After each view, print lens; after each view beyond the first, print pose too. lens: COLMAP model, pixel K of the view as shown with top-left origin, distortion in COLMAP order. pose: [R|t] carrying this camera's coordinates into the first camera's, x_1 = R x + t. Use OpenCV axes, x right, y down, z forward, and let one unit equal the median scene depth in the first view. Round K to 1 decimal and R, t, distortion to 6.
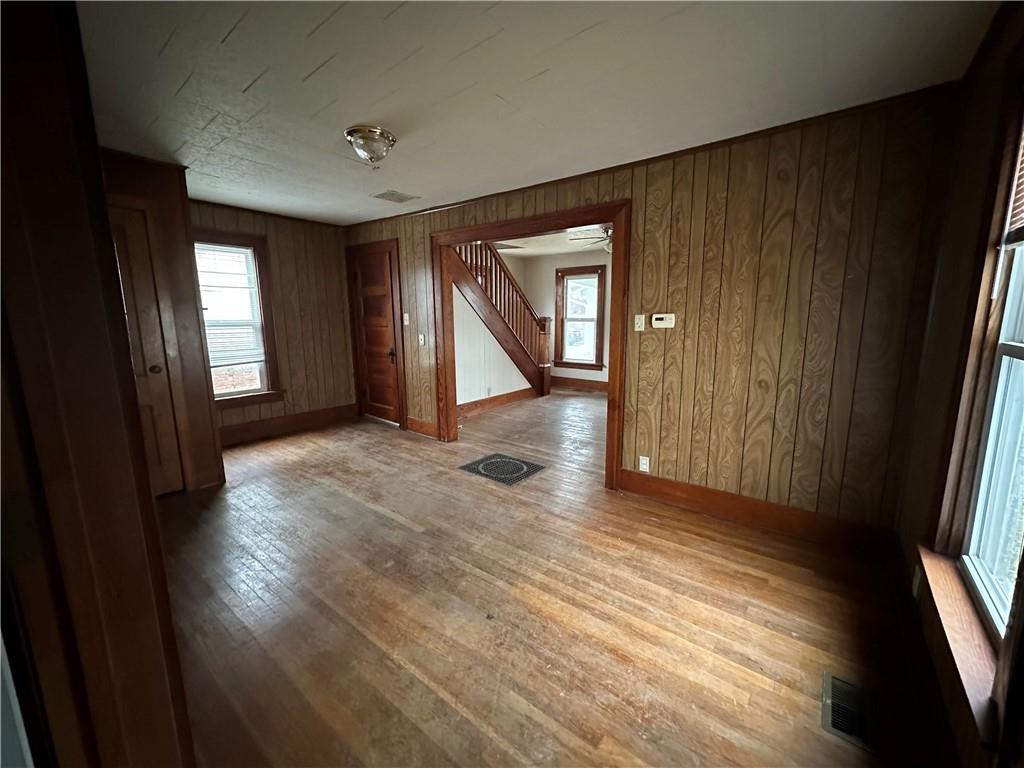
lens RADIAL K [[403.9, 0, 509.0], [0, 403.9, 382.8], [0, 0, 1]] dist [-0.001244, -0.000760]
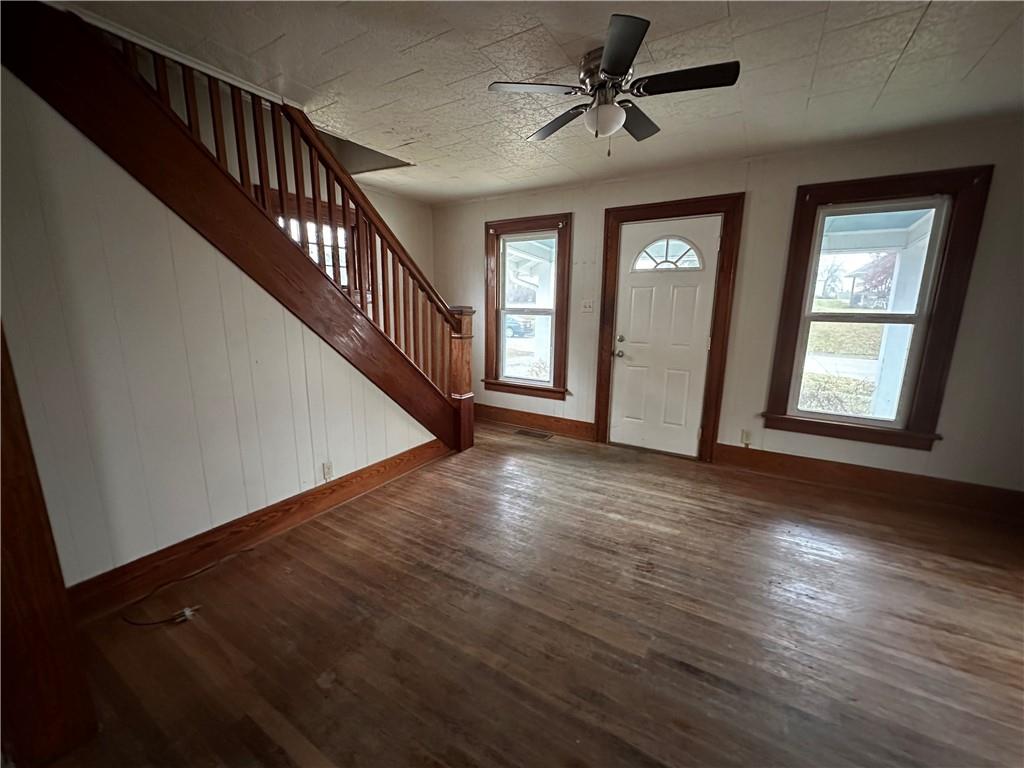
lens RADIAL K [[403.9, 0, 510.2], [0, 403.9, 382.1], [0, 0, 1]] dist [-0.001244, -0.000760]
pose [[0.992708, -0.008505, 0.120241, 0.214656], [0.005414, 0.999647, 0.026014, -0.185202], [-0.120420, -0.025173, 0.992404, 1.119422]]
